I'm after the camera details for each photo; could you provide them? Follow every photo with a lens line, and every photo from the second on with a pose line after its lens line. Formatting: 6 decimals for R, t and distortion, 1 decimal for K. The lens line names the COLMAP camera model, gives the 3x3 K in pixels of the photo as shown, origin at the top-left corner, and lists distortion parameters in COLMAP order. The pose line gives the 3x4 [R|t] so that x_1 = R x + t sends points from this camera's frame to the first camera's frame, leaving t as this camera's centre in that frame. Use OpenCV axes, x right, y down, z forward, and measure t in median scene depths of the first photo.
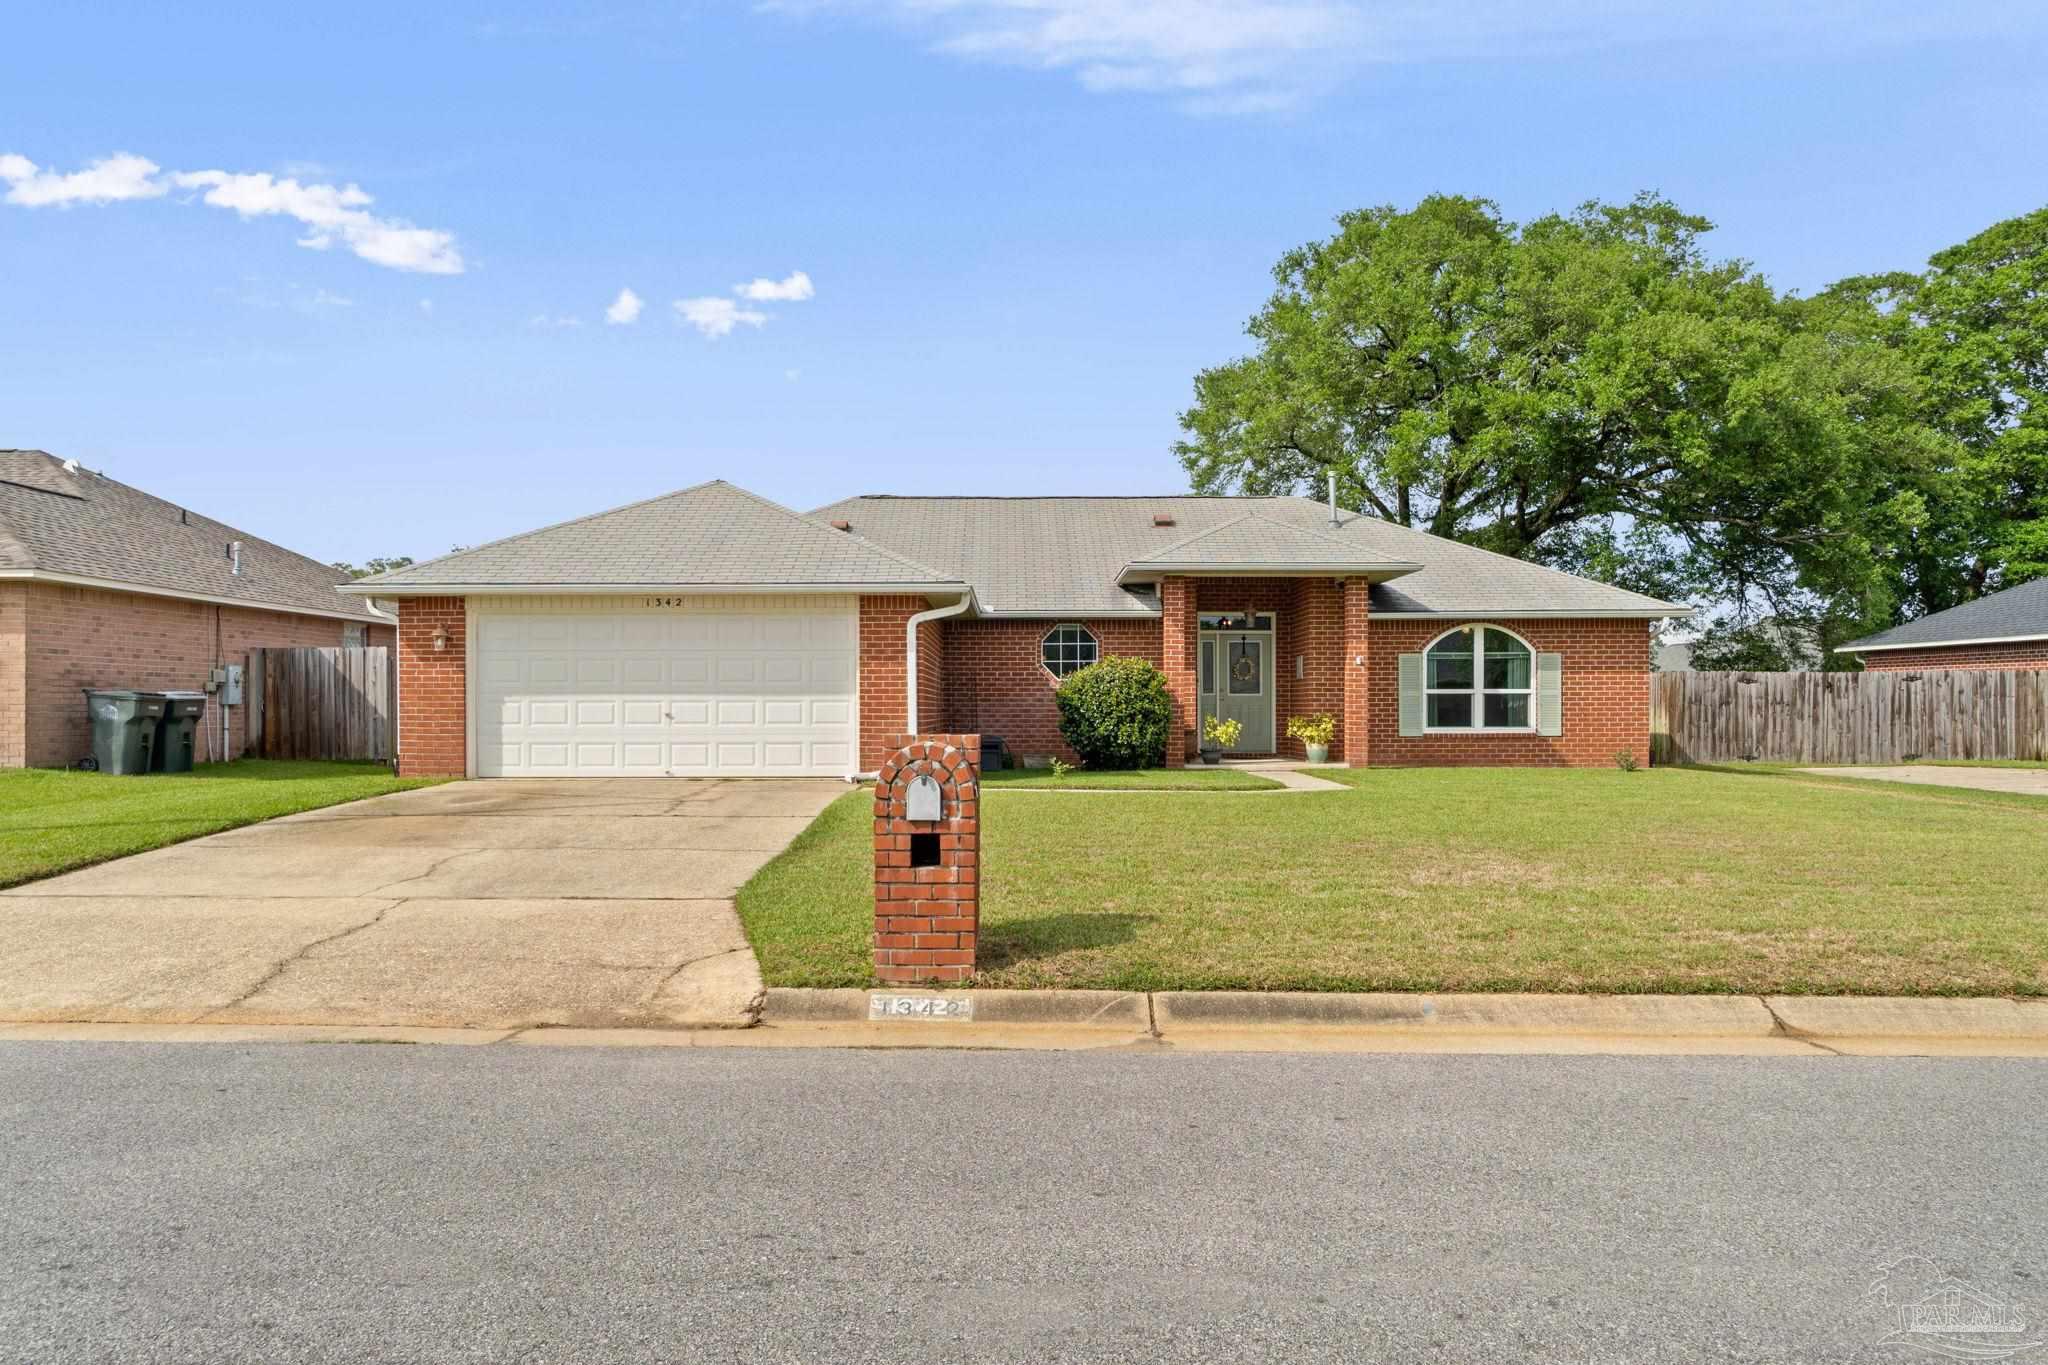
lens RADIAL K [[1334.7, 0, 1022.0], [0, 1334.7, 690.9], [0, 0, 1]] dist [-0.015735, -0.000237]
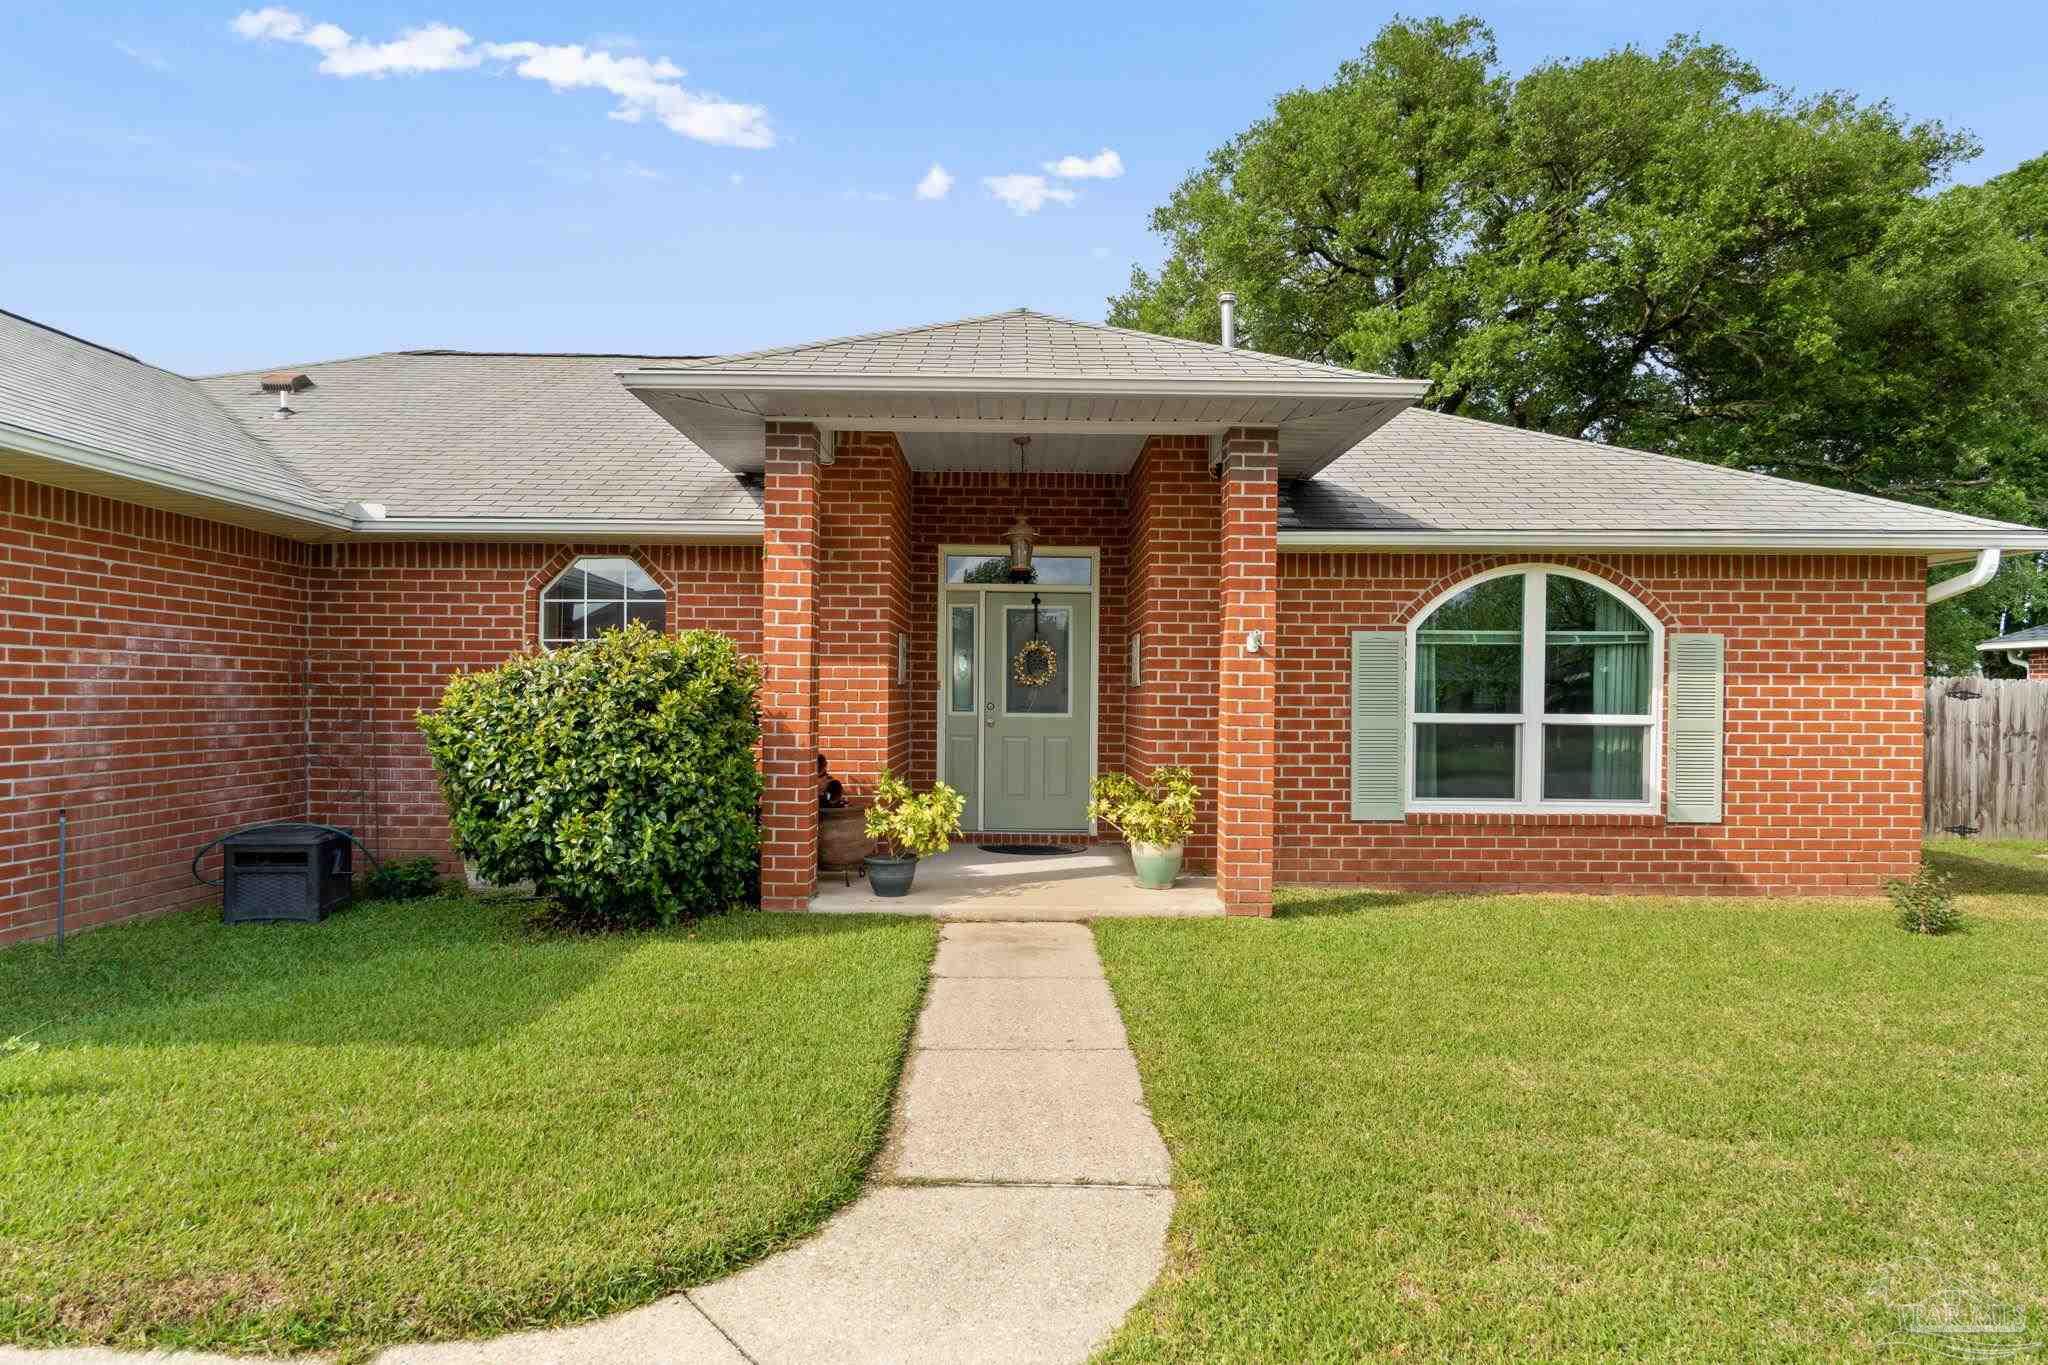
lens RADIAL K [[1158.1, 0, 1024.3], [0, 1158.1, 689.2], [0, 0, 1]] dist [-0.000109, -0.001039]
pose [[0.999918, 0.010512, 0.007283, 0.171998], [-0.010537, 0.999939, 0.003337, -0.008899], [-0.007248, -0.003414, 0.999968, 0.618778]]
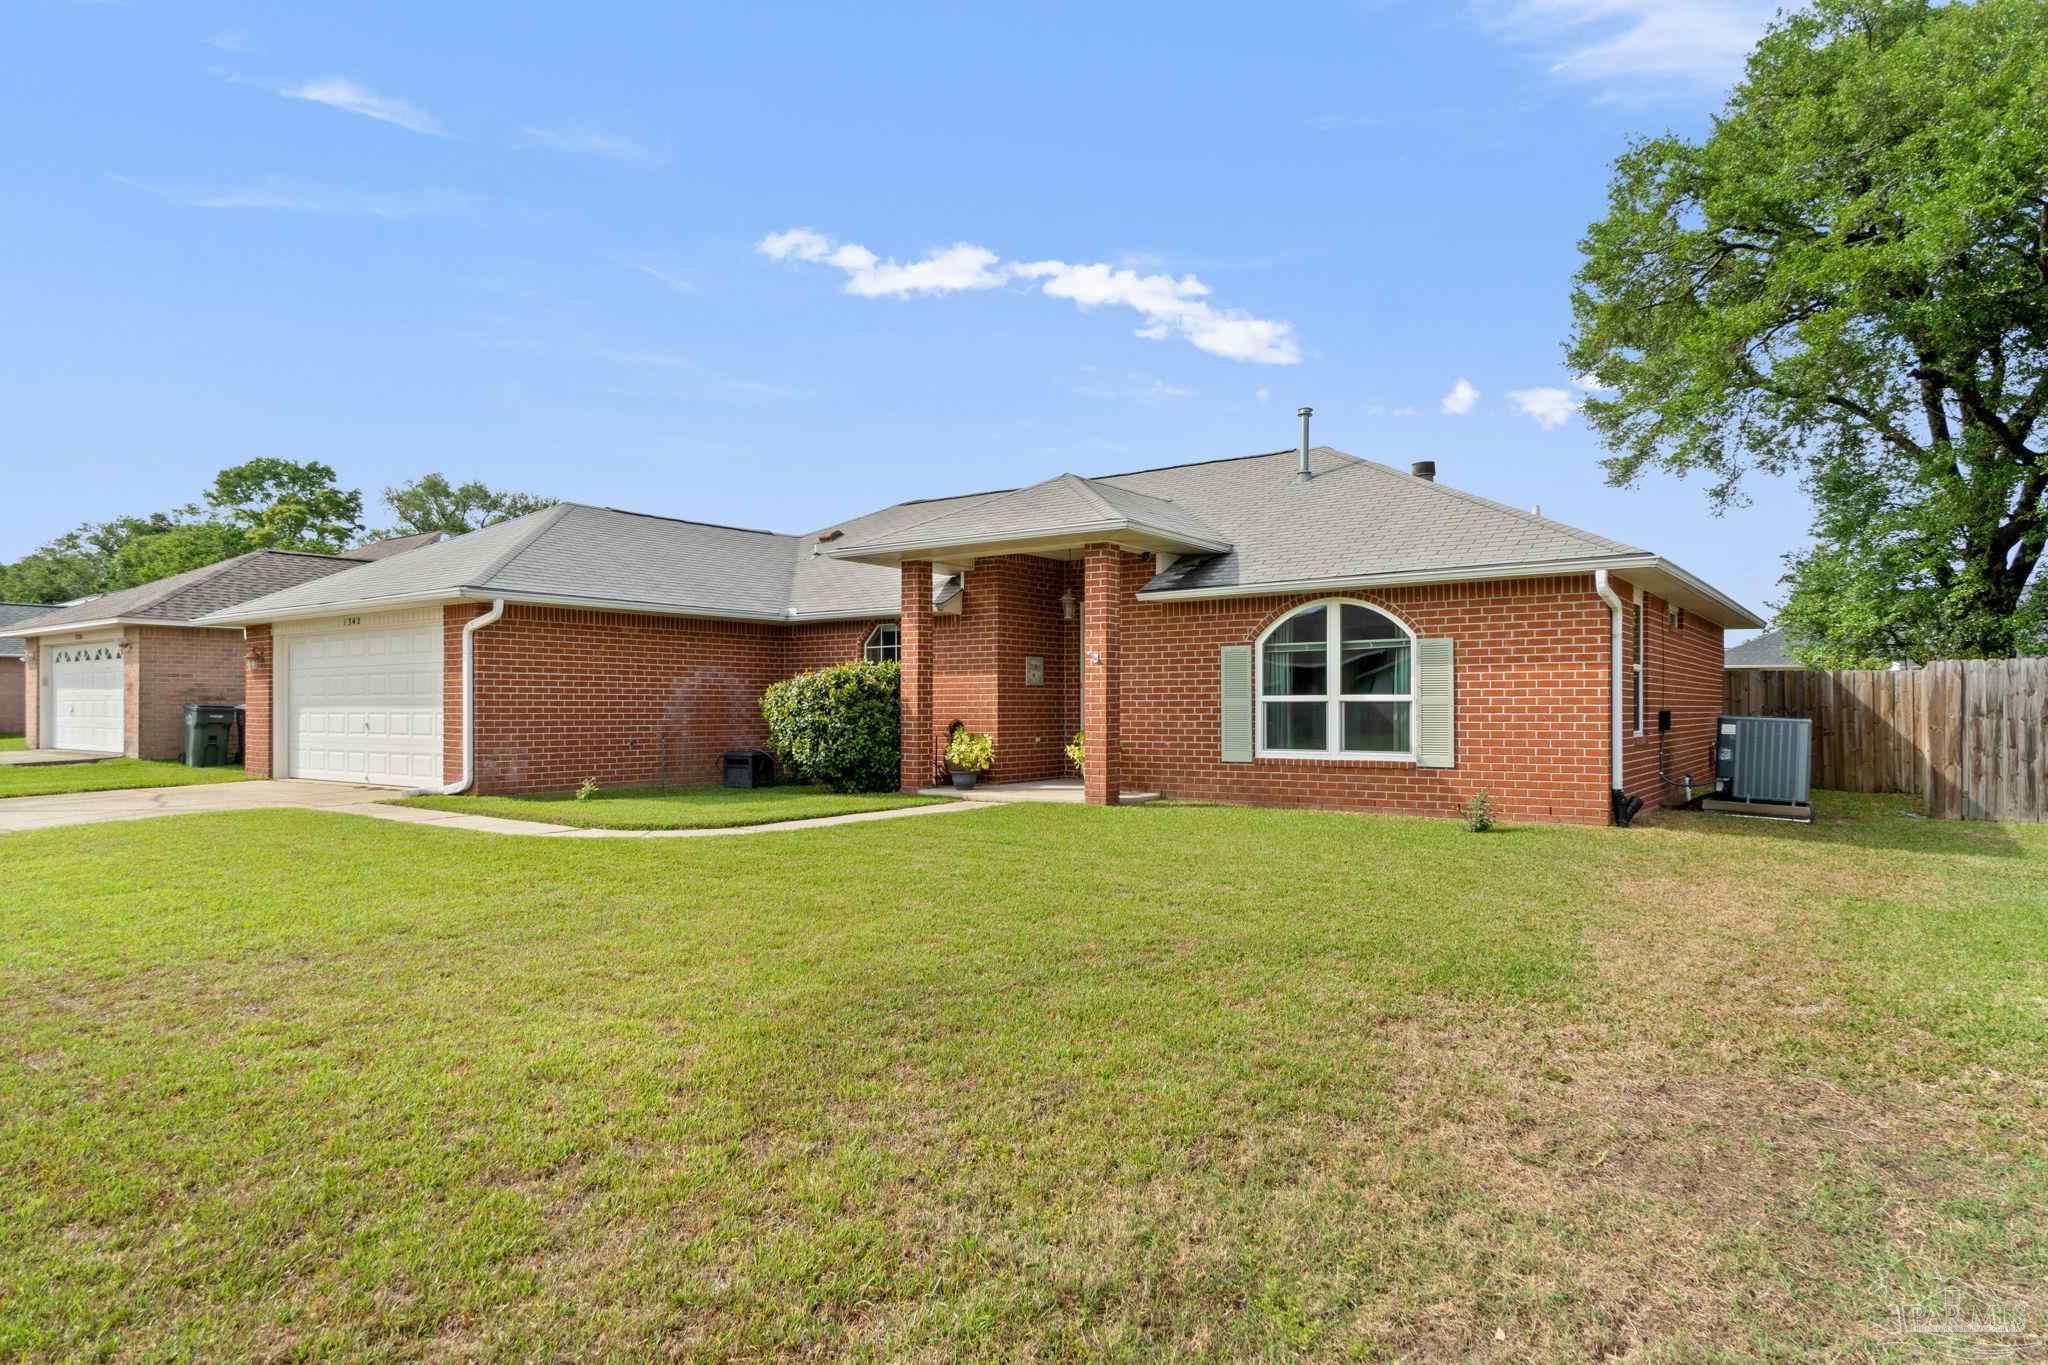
lens RADIAL K [[1158.1, 0, 1025.2], [0, 1158.1, 688.7], [0, 0, 1]] dist [-0.000109, -0.001039]
pose [[0.814522, -0.009446, -0.580056, 0.557808], [0.005930, 0.999951, -0.007957, -0.000683], [0.580102, 0.003041, 0.814538, 0.427866]]
